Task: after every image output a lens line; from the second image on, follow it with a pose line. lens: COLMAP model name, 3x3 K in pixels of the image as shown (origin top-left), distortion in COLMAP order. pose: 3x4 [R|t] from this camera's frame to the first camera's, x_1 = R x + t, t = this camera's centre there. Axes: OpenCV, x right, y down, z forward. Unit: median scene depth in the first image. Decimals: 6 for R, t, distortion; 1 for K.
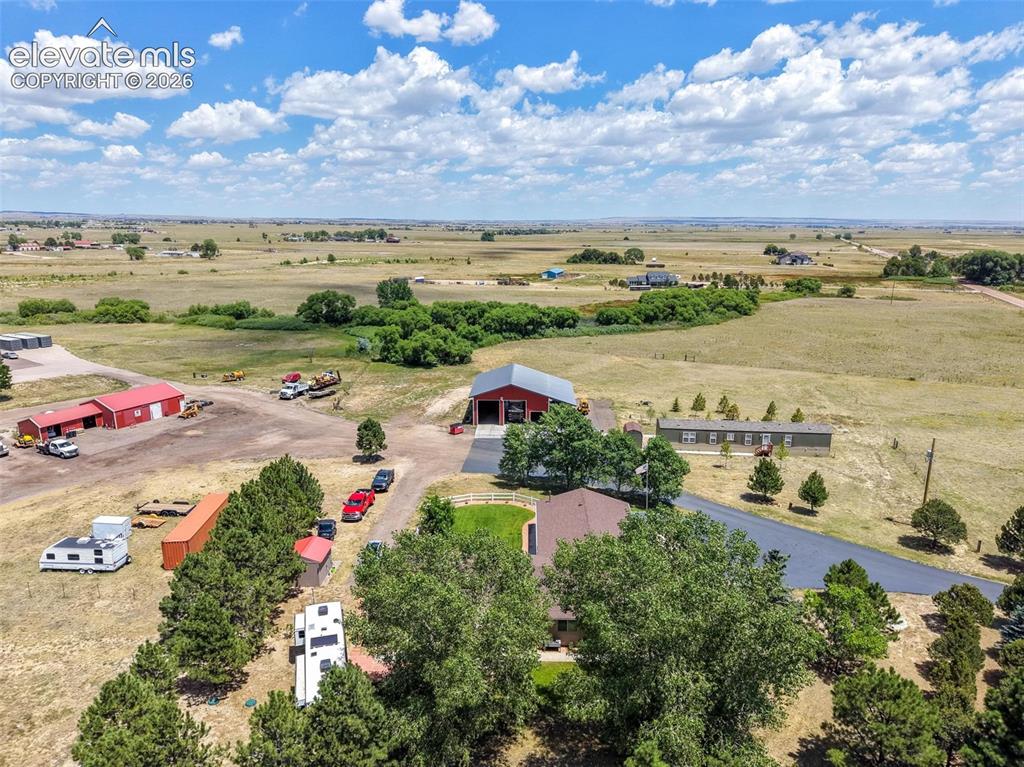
lens RADIAL K [[668.6, 0, 512.5], [0, 668.6, 382.8], [0, 0, 1]] dist [0.008197, 0.000116]
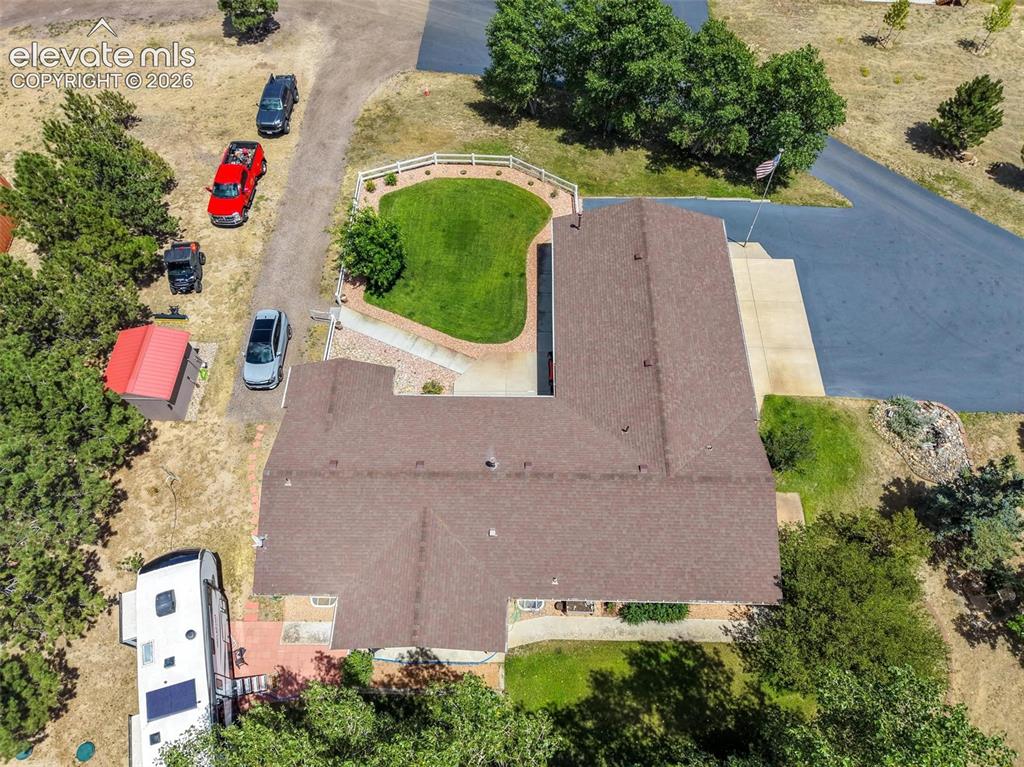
lens RADIAL K [[668.6, 0, 512.0], [0, 668.6, 384.4], [0, 0, 1]] dist [0.008197, 0.000116]
pose [[0.999954, -0.009578, 0.000415, 0.000752], [0.006201, 0.679146, 0.733977, -0.119105], [-0.007312, -0.733941, 0.679174, 0.498974]]
